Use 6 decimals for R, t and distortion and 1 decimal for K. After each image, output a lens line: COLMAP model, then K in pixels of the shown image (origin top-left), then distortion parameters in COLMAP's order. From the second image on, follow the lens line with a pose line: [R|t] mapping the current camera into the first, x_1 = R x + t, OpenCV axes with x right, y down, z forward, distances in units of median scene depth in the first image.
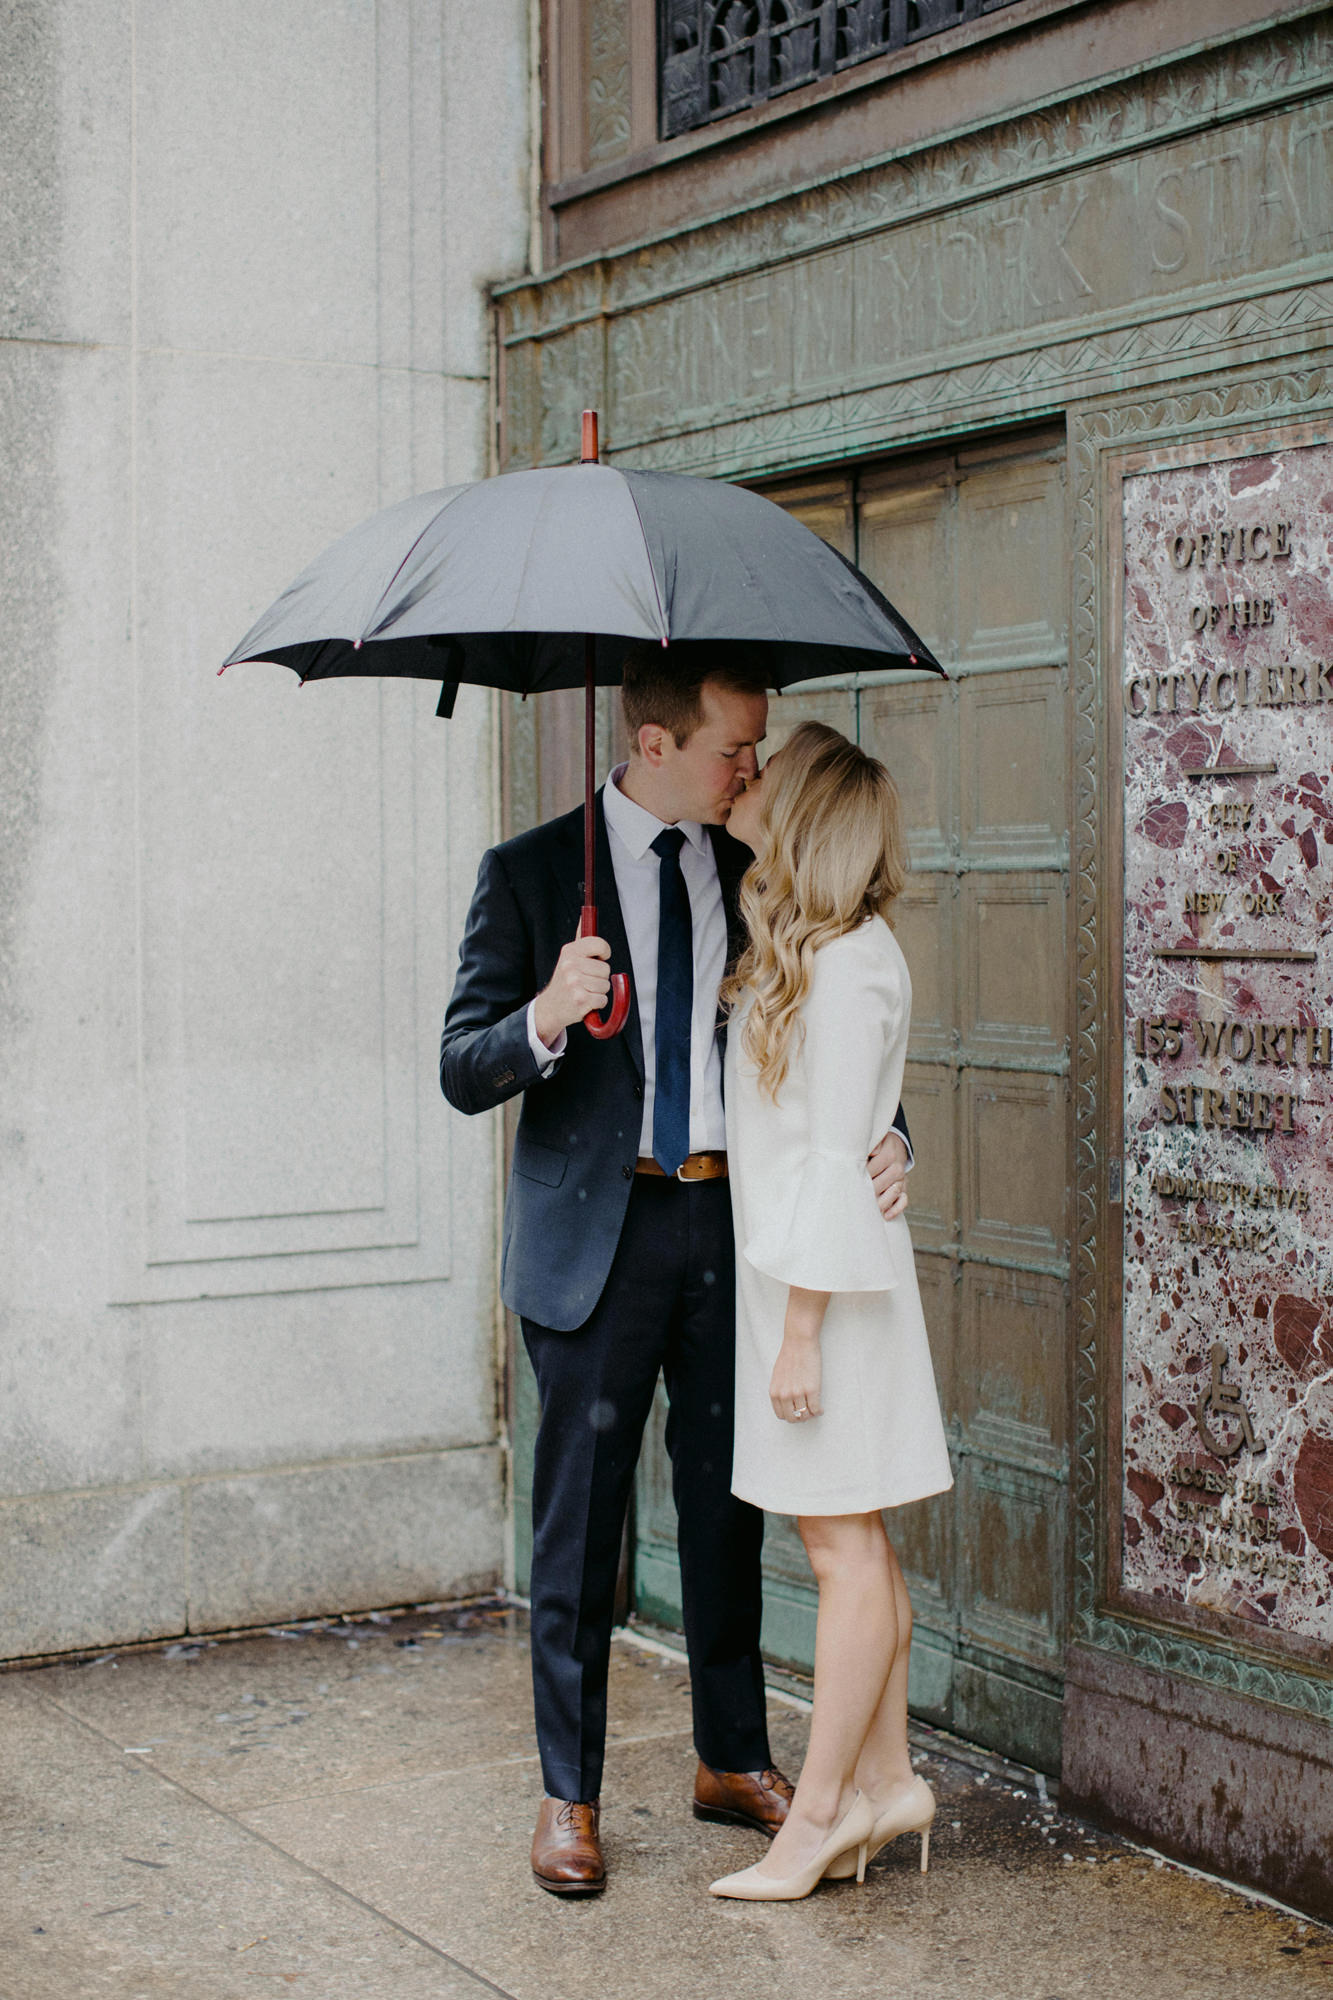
lens RADIAL K [[3345.3, 0, 666.5], [0, 3345.3, 1000.0], [0, 0, 1]] dist [-0.195556, 0.289946]
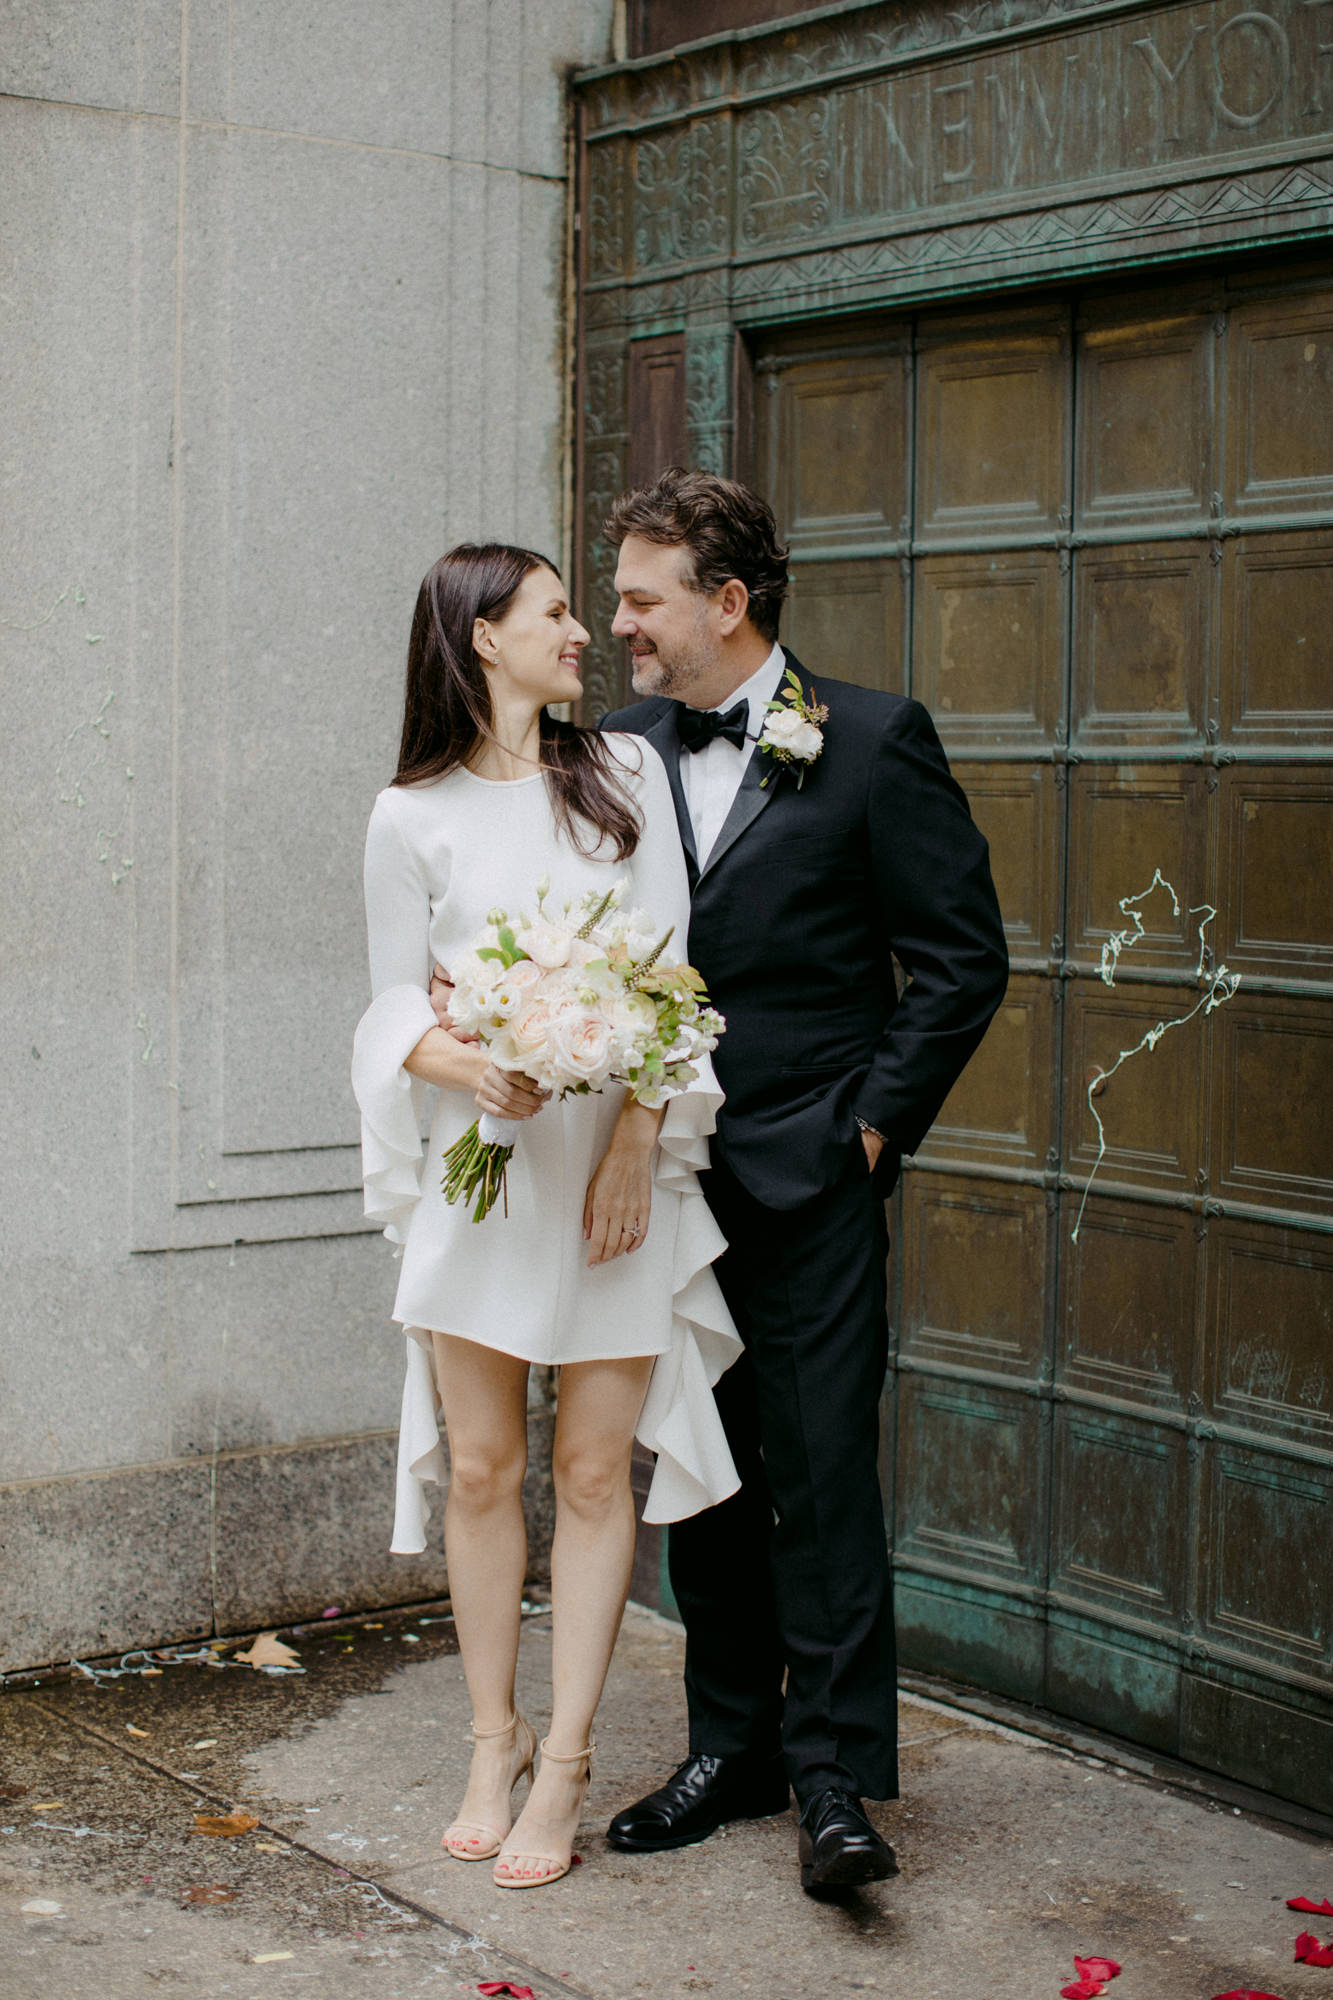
lens RADIAL K [[3345.3, 0, 666.5], [0, 3345.3, 1000.0], [0, 0, 1]] dist [-0.195556, 0.289946]
pose [[0.993085, 0.013557, 0.116614, -0.131923], [-0.017310, 0.999362, 0.031230, -0.001450], [-0.116117, -0.033032, 0.992686, 0.143909]]
